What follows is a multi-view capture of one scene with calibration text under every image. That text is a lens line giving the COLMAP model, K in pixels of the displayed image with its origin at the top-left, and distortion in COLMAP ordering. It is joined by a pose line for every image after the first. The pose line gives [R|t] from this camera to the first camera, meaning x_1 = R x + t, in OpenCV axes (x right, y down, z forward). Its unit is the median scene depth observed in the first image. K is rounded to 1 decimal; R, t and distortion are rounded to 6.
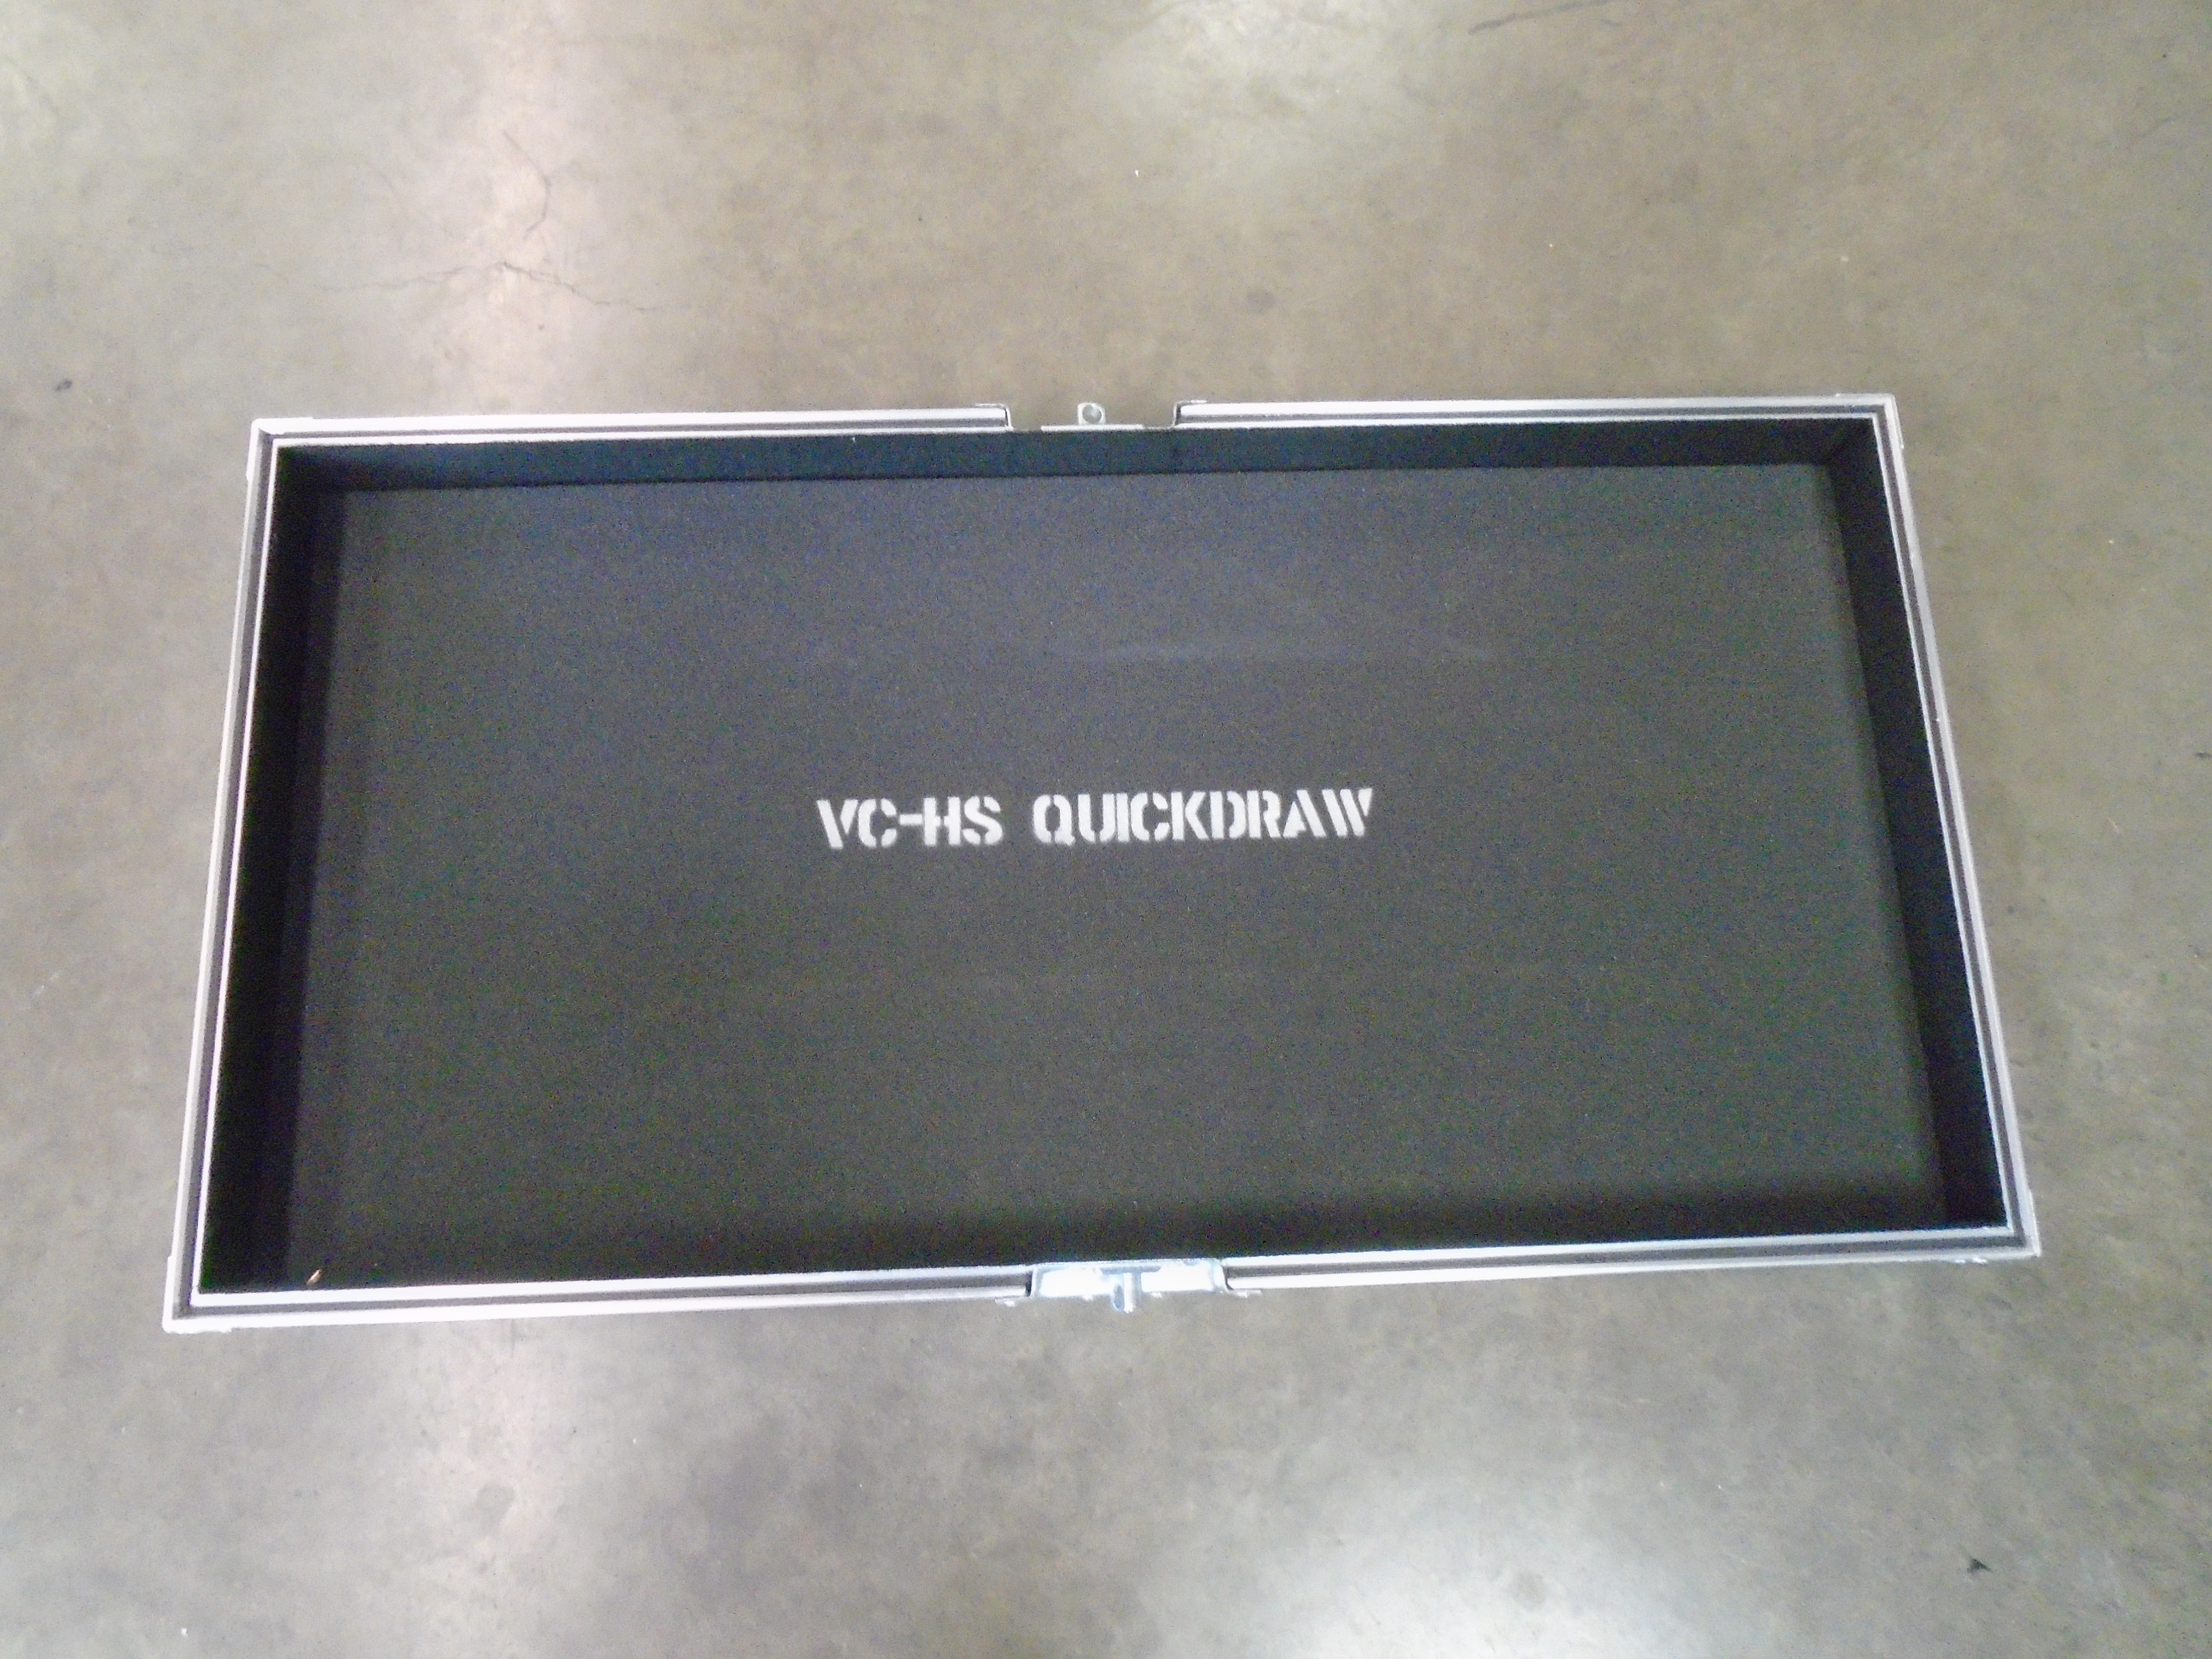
lens RADIAL K [[1715.2, 0, 1126.8], [0, 1715.2, 859.5], [0, 0, 1]] dist [-0.020475, 0.004052]
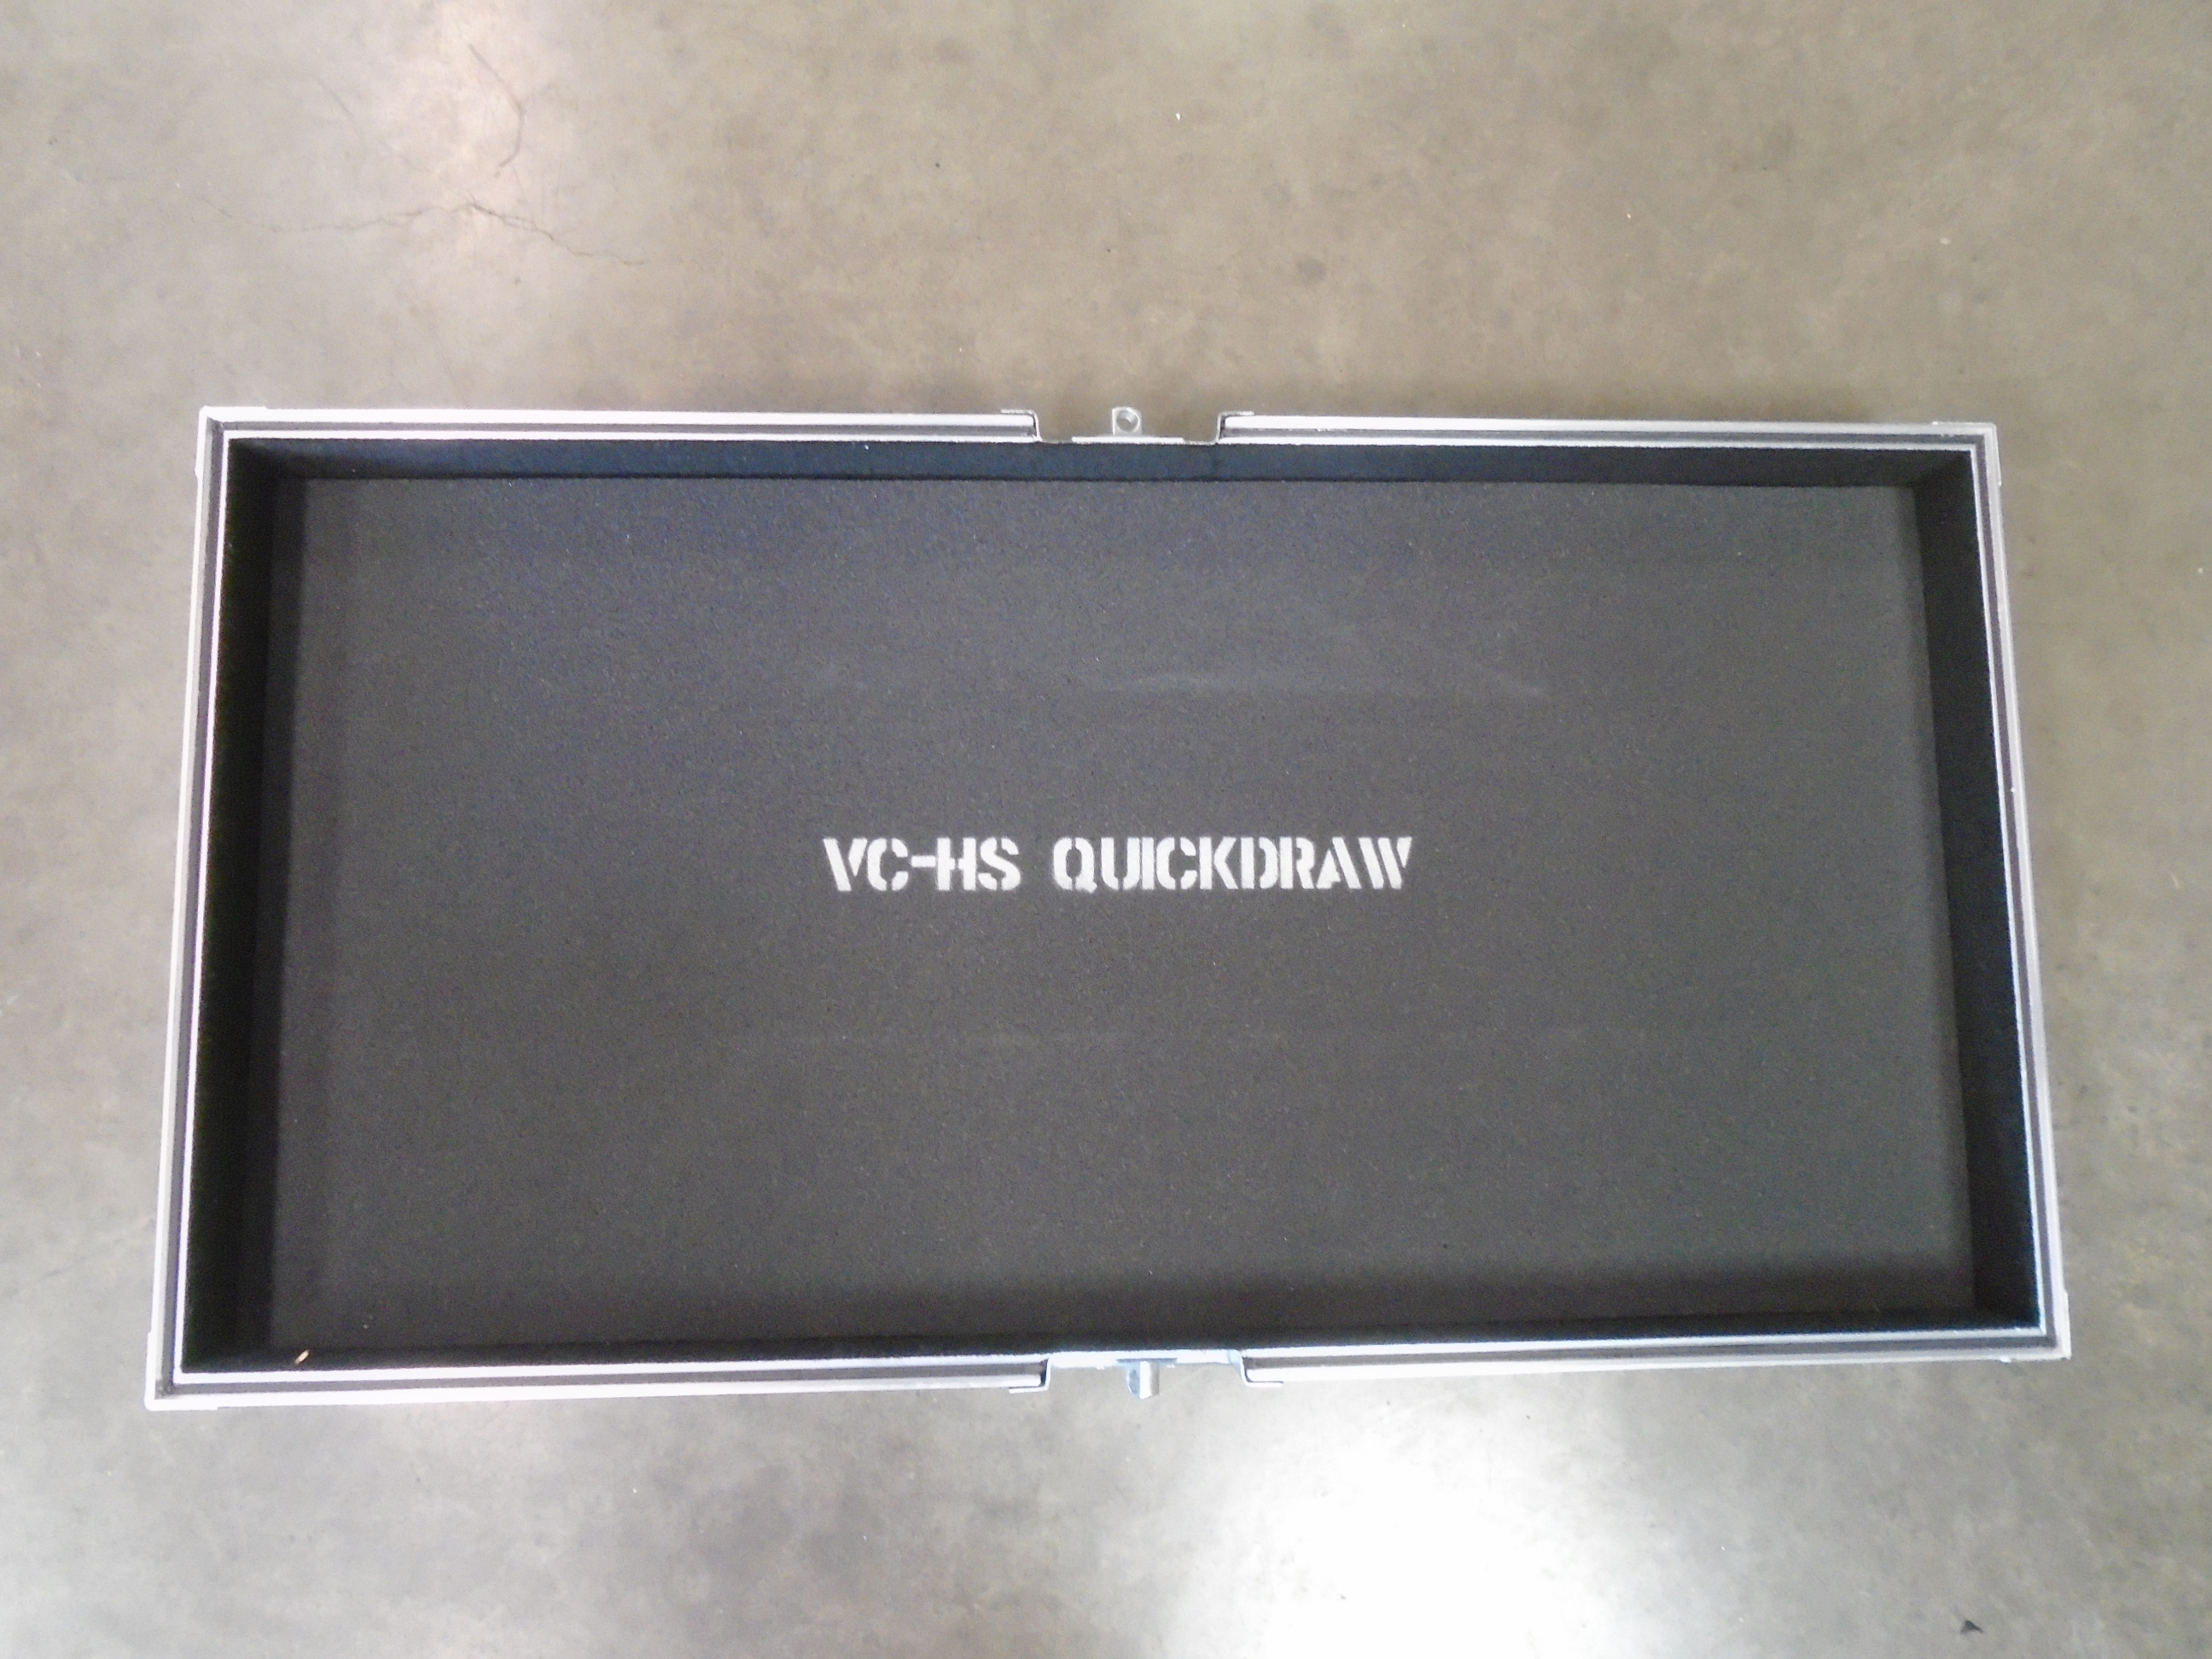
lens RADIAL K [[1689.0, 0, 1112.7], [0, 1689.0, 800.5], [0, 0, 1]] dist [-0.019671, 0.004821]
pose [[0.999417, 0.027543, 0.020154, -0.041319], [-0.029933, 0.991072, 0.129922, -0.178789], [-0.016396, -0.130449, 0.991319, 0.083024]]
